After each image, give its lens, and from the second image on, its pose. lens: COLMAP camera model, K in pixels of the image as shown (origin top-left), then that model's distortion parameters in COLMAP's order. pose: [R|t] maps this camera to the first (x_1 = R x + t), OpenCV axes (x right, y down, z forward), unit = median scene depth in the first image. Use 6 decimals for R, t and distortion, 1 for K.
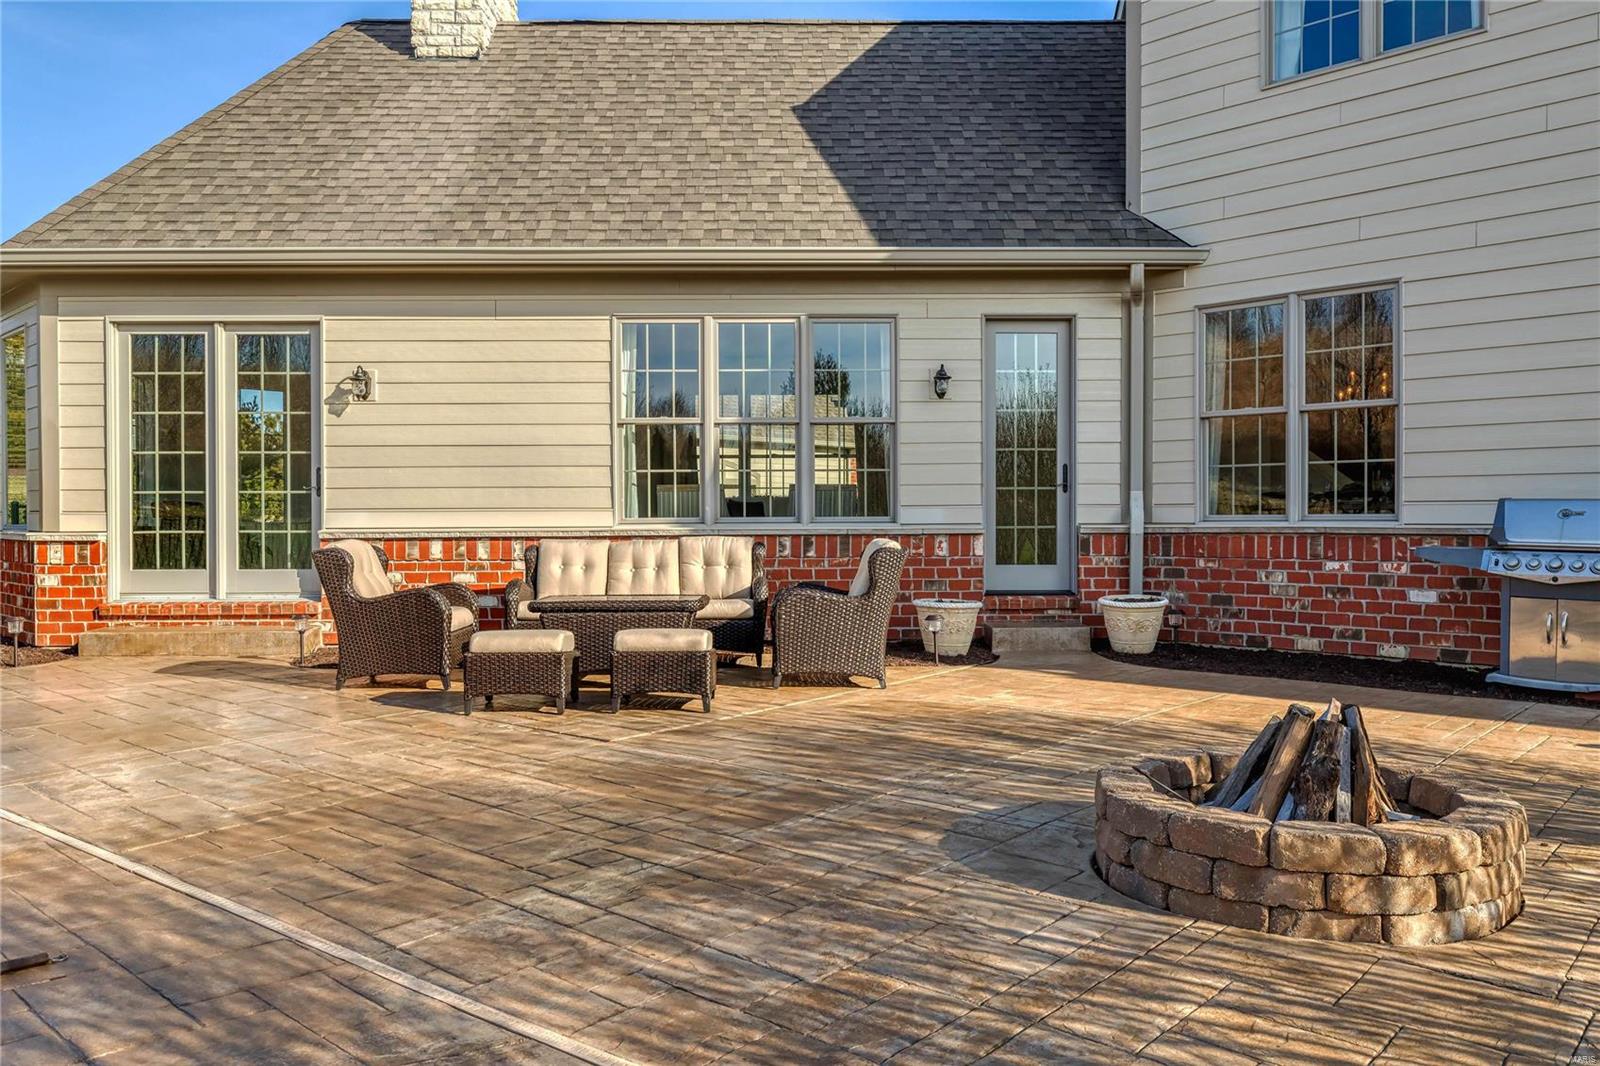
lens RADIAL K [[1185.7, 0, 798.6], [0, 1185.7, 526.3], [0, 0, 1]] dist [-0.004156, -0.003214]
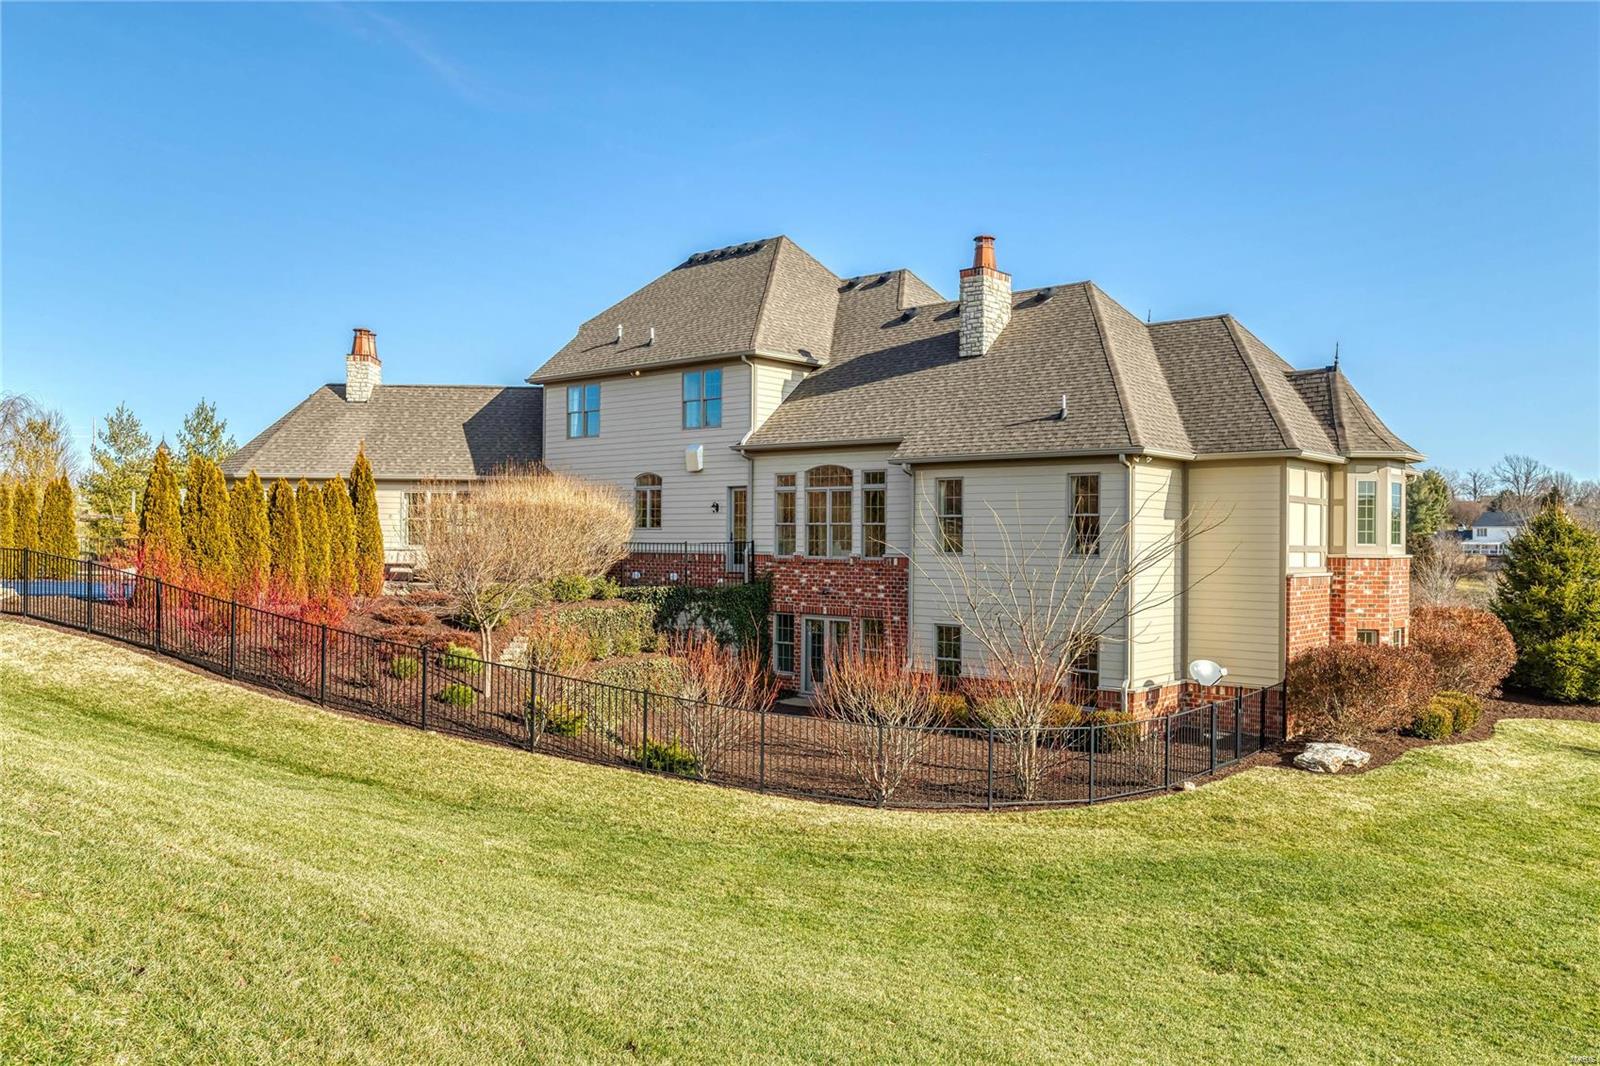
lens RADIAL K [[1240.5, 0, 804.9], [0, 1240.5, 528.3], [0, 0, 1]] dist [0.018051, -0.001000]
pose [[0.998055, 0.008120, 0.061807, 0.985669], [-0.007425, 0.999907, -0.011461, -0.025733], [-0.061894, 0.010979, 0.998022, -3.385018]]
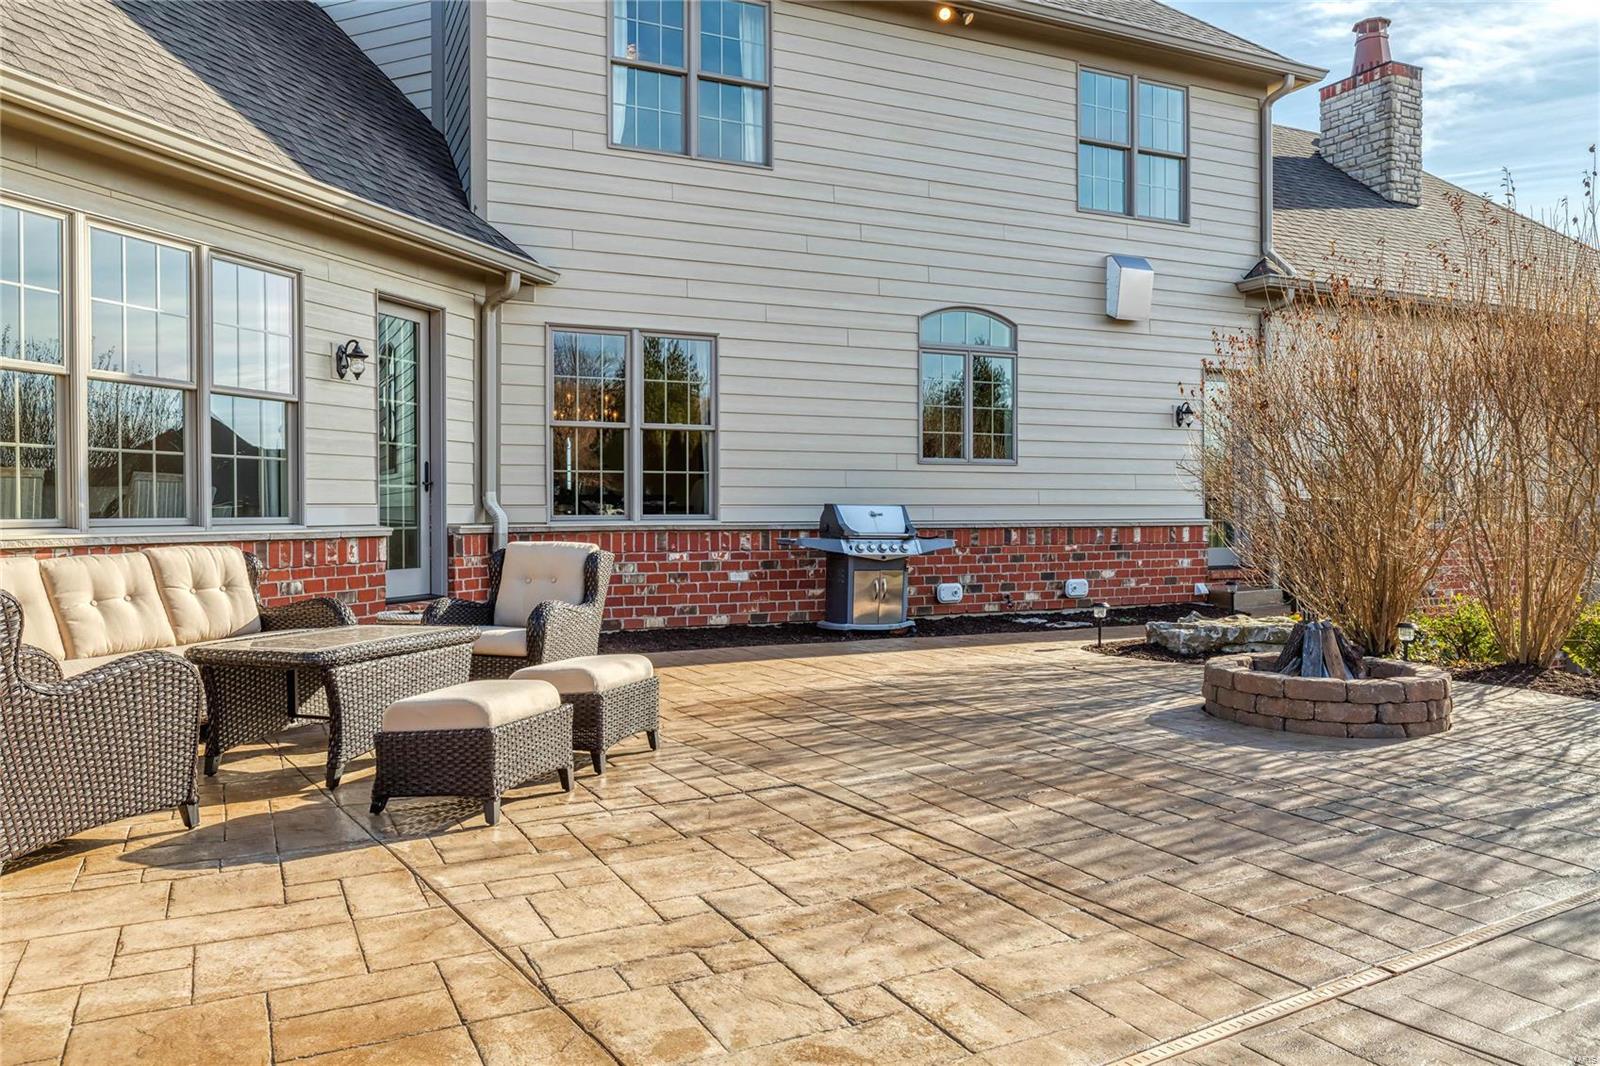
lens RADIAL K [[1119.3, 0, 799.4], [0, 1119.3, 527.7], [0, 0, 1]] dist [-0.026530, 0.003080]
pose [[0.344875, -0.009393, 0.938602, -0.577707], [0.010085, 0.999929, 0.006301, -0.002440], [-0.938594, 0.007293, 0.344946, 0.459101]]
